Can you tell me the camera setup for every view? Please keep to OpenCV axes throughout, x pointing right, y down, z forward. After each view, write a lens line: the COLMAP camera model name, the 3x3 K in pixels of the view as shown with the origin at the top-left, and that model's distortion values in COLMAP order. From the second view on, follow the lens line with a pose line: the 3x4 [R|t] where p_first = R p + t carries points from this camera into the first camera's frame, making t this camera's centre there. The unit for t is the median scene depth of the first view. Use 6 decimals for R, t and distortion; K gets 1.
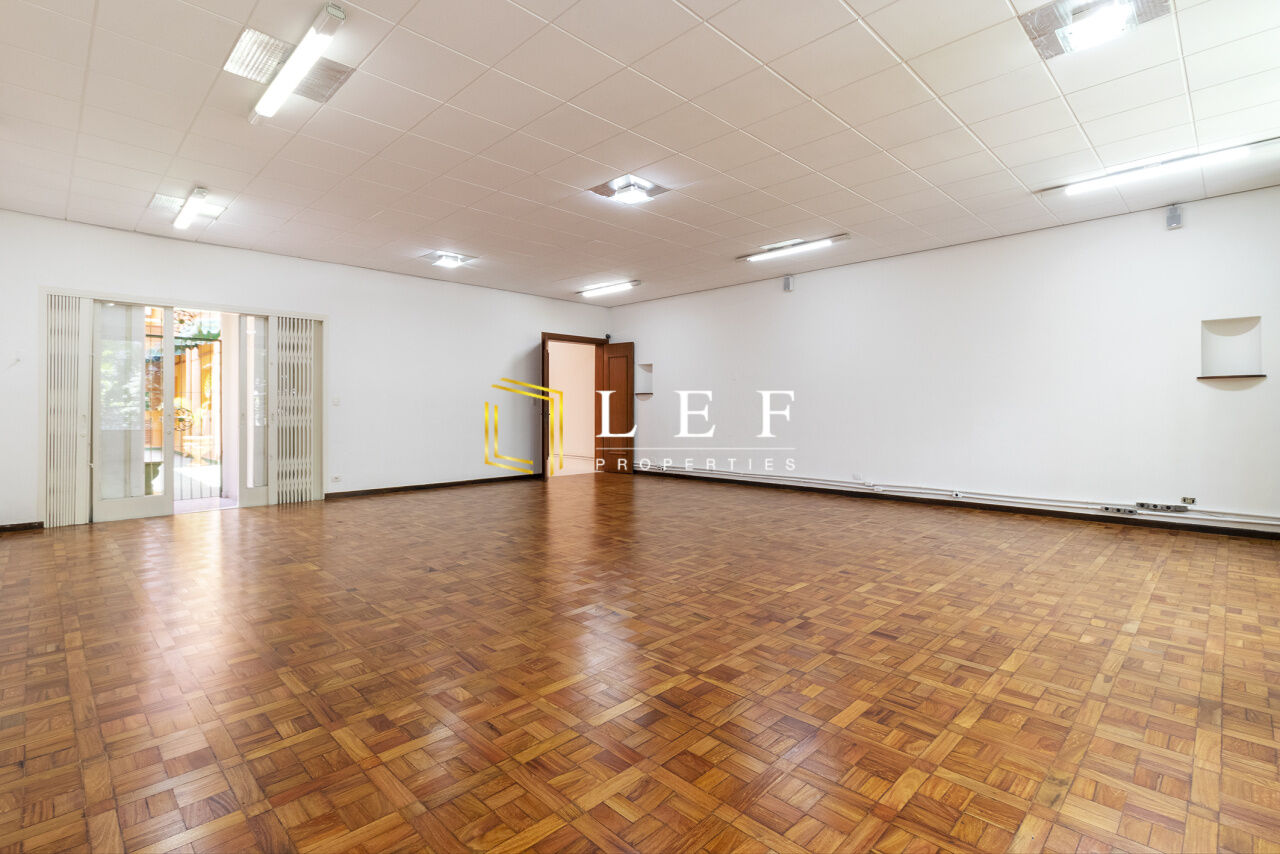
lens RADIAL K [[597.6, 0, 639.7], [0, 597.6, 418.9], [0, 0, 1]] dist [-0.000687, 0.000776]
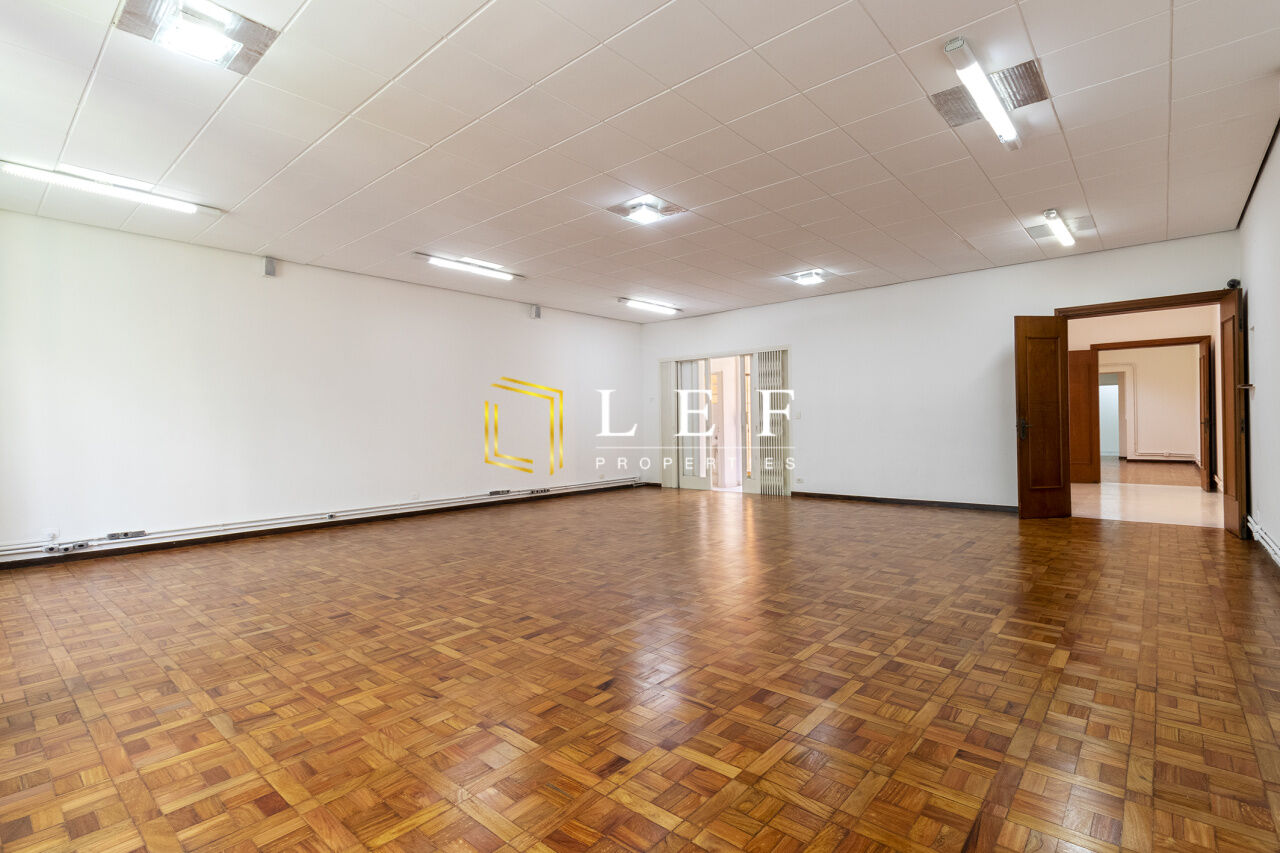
lens RADIAL K [[597.6, 0, 642.8], [0, 597.6, 425.2], [0, 0, 1]] dist [-0.000687, 0.000776]
pose [[0.076782, 0.003749, -0.997041, 1.545288], [-0.004148, 0.999985, 0.003441, -0.029623], [0.997039, 0.003871, 0.076796, 1.408610]]
